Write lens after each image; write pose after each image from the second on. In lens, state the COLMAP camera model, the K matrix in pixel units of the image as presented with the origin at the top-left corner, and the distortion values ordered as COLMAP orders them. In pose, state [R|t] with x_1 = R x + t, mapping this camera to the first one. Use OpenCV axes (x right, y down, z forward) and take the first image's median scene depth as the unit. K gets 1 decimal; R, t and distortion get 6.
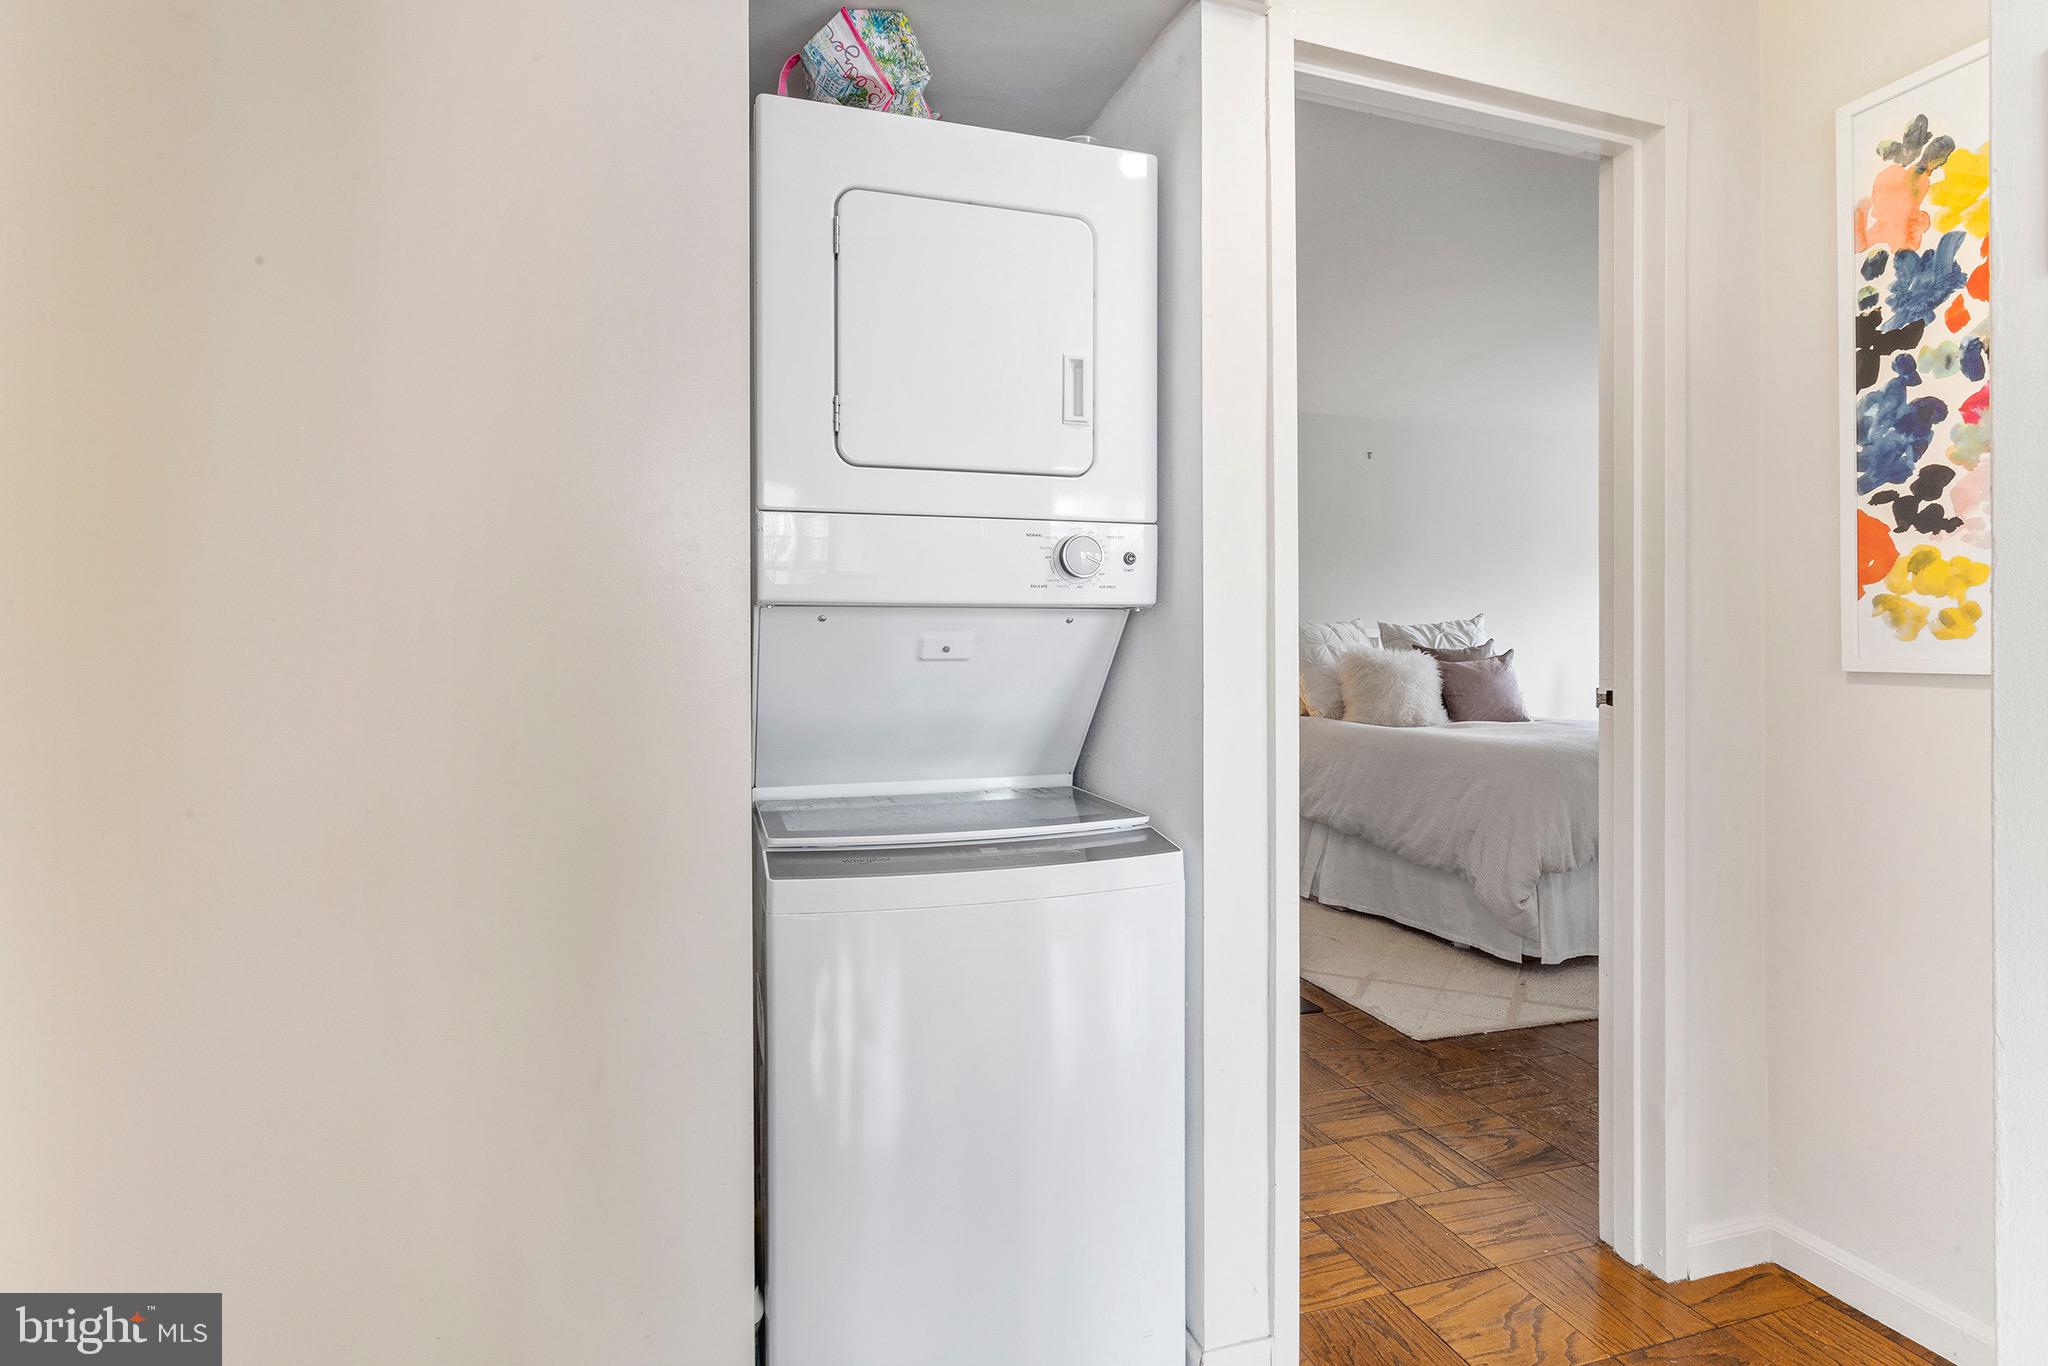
lens RADIAL K [[980.0, 0, 1011.3], [0, 980.0, 656.9], [0, 0, 1]] dist [0.000228, 0.006211]
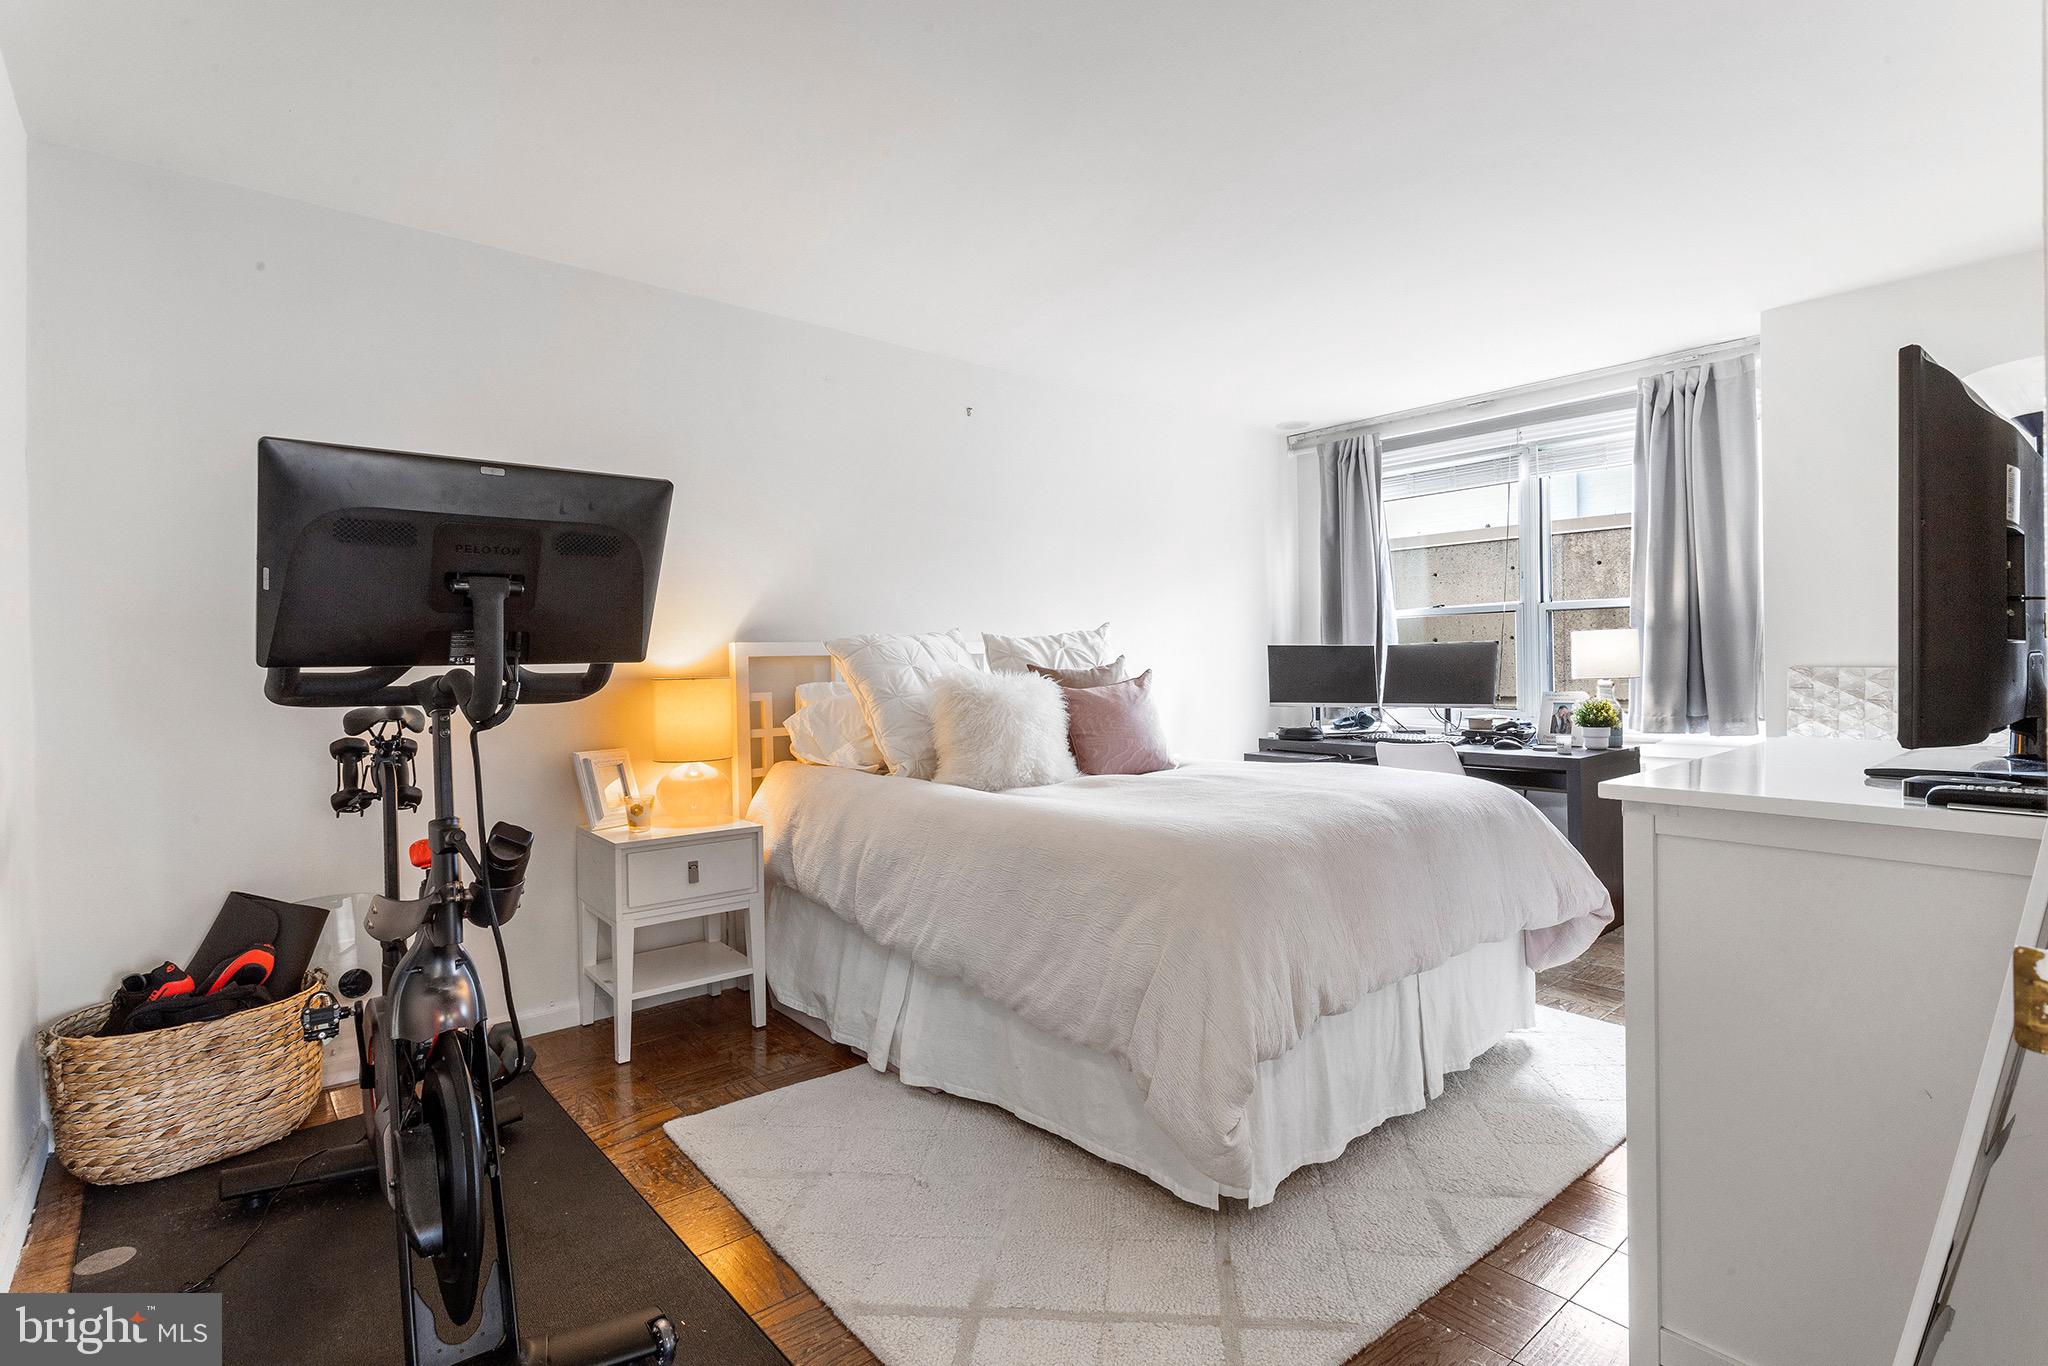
lens RADIAL K [[942.2, 0, 1018.2], [0, 942.2, 680.8], [0, 0, 1]] dist [0.001654, 0.000088]
pose [[0.921387, -0.017035, 0.388274, 0.194563], [0.010941, 0.999780, 0.017900, -0.018899], [-0.388493, -0.012245, 0.921370, 0.529595]]
